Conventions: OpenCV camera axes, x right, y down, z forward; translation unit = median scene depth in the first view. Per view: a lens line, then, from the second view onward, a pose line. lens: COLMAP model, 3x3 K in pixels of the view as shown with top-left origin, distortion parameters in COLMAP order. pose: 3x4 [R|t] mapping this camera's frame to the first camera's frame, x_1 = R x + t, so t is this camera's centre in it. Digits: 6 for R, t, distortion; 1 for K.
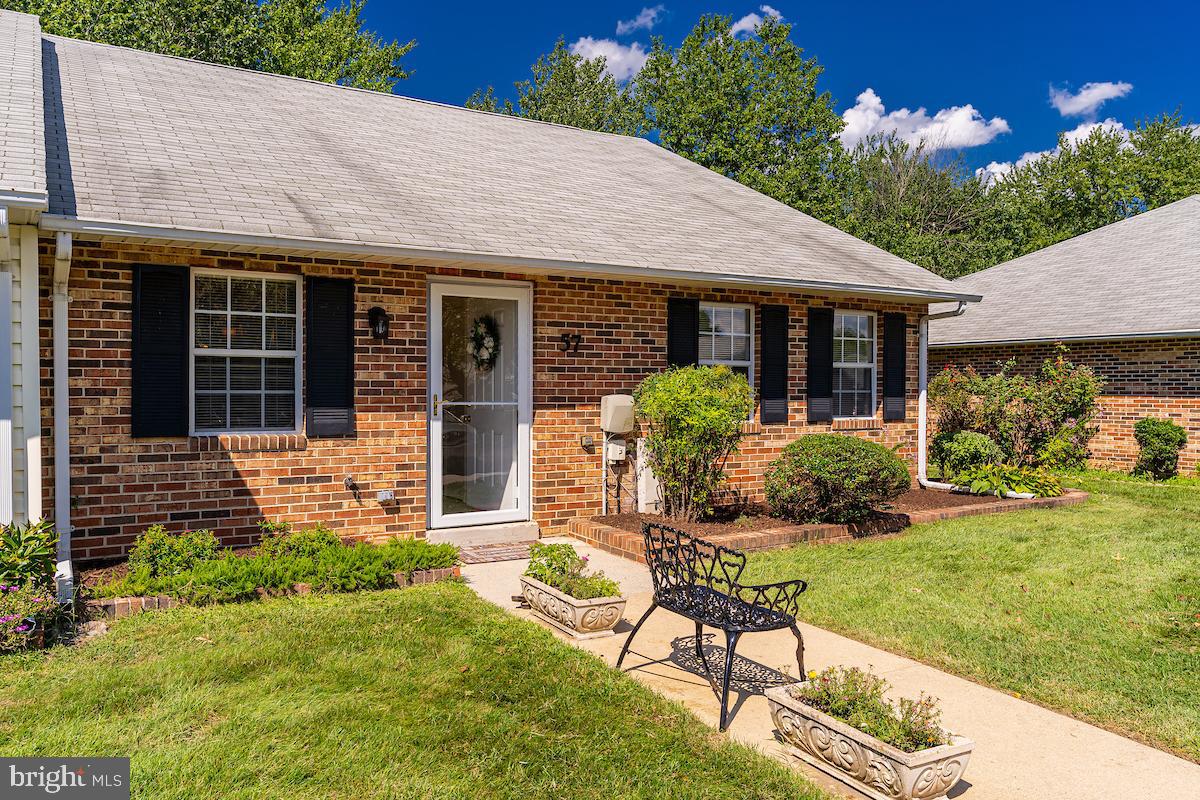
lens RADIAL K [[866.2, 0, 600.3], [0, 866.2, 397.5], [0, 0, 1]] dist [0.006444, 0.000409]
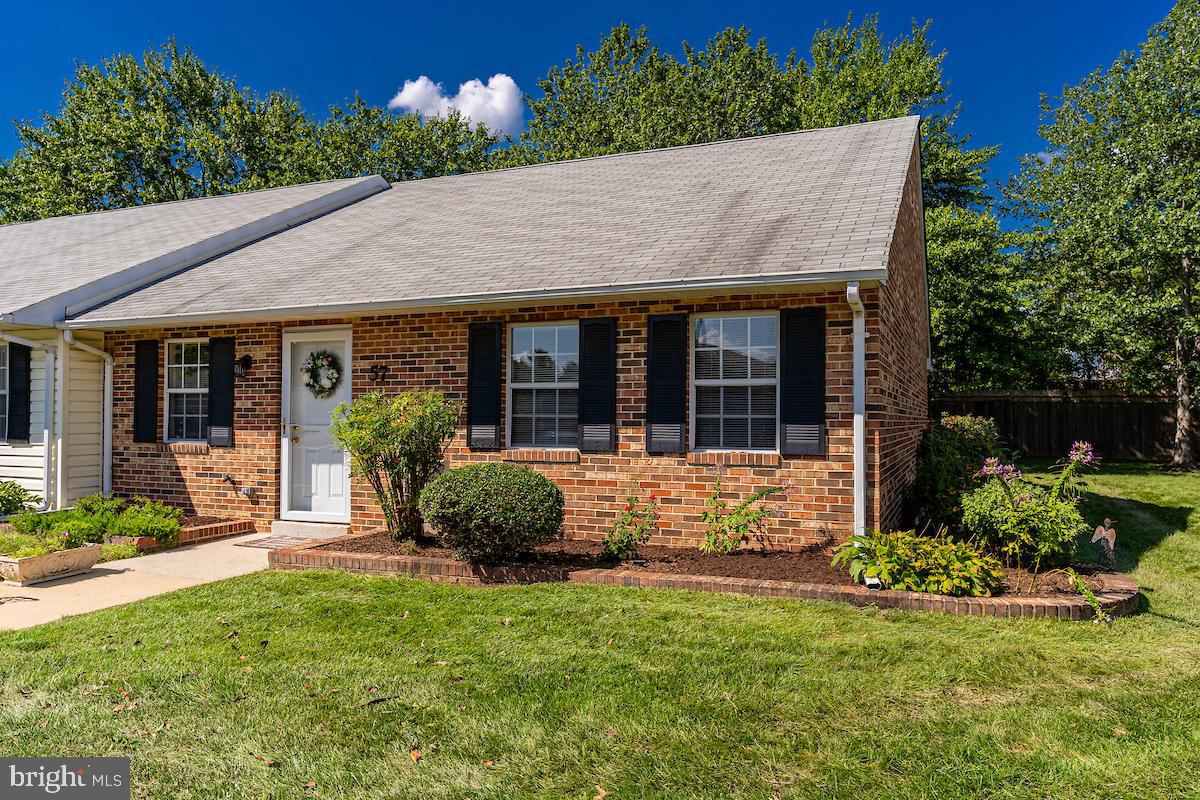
lens RADIAL K [[818.8, 0, 600.2], [0, 818.8, 401.9], [0, 0, 1]] dist [-0.003544, 0.000024]
pose [[0.603793, -0.012193, -0.797048, 0.996241], [-0.006854, 0.999767, -0.020487, -0.004929], [0.797111, 0.017833, 0.603569, 0.577433]]
